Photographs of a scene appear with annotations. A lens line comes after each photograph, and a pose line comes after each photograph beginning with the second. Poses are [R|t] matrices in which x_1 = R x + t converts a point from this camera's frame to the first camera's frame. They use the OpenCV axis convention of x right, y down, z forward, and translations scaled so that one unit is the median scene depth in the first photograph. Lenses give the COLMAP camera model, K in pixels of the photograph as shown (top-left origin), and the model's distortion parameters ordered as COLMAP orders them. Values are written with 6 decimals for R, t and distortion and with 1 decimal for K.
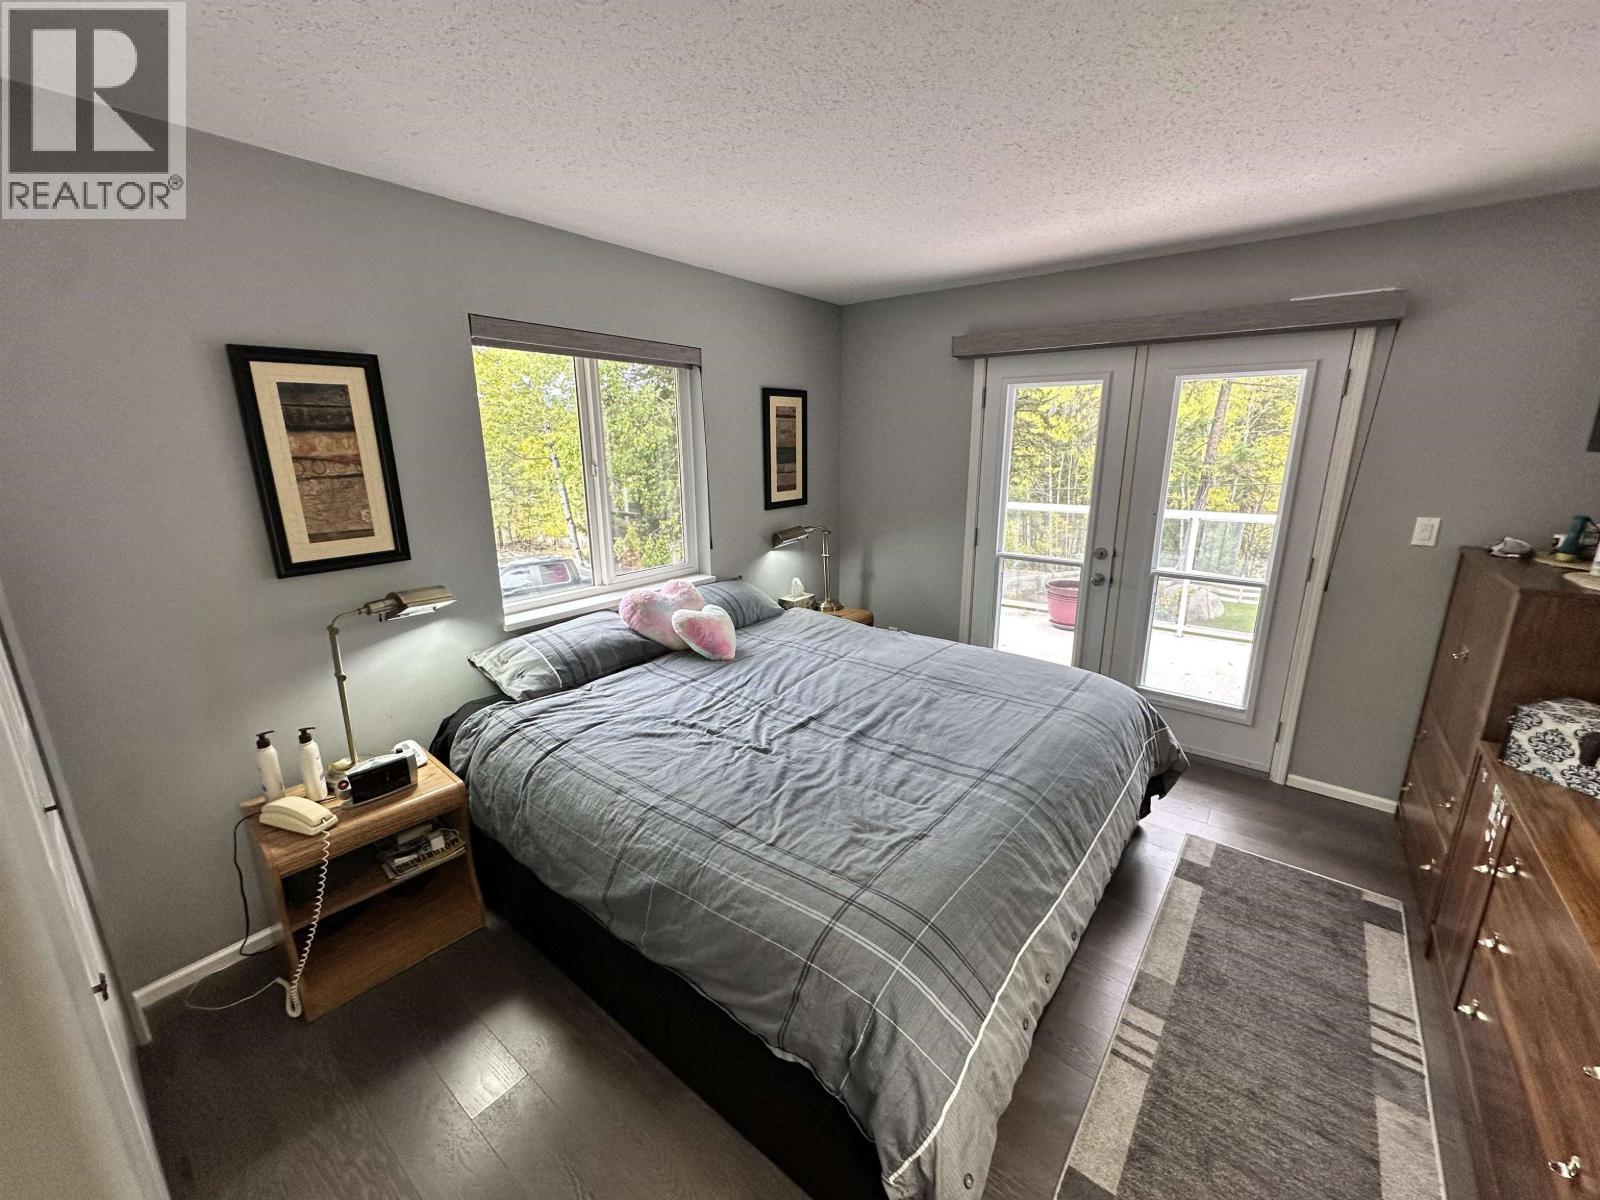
lens RADIAL K [[636.8, 0, 800.0], [0, 636.8, 600.0], [0, 0, 1]] dist [-0.003062, 0.000862]
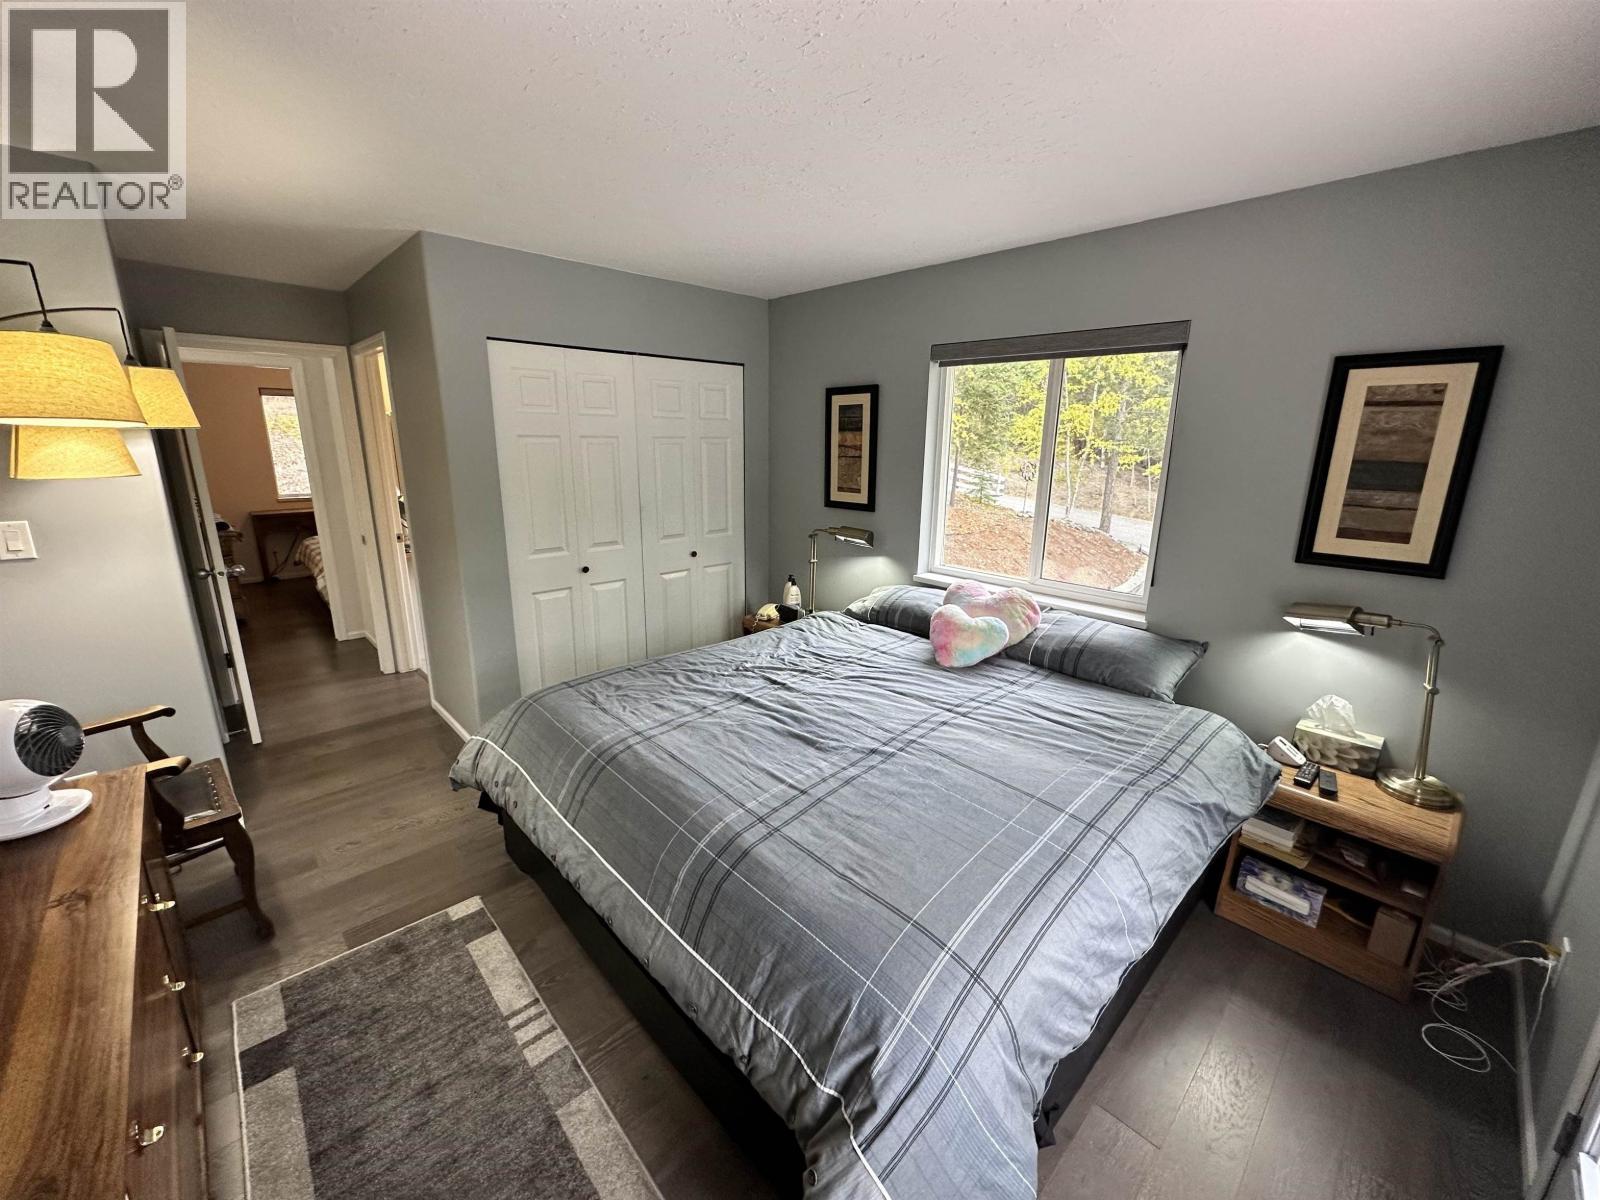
lens RADIAL K [[640.0, 0, 800.0], [0, 640.0, 600.0], [0, 0, 1]] dist [-0.016740, 0.000230]
pose [[-0.147682, 0.244860, -0.958245, 0.986633], [-0.256897, 0.926118, 0.276243, -0.251890], [0.955088, 0.286966, -0.073867, 1.000883]]
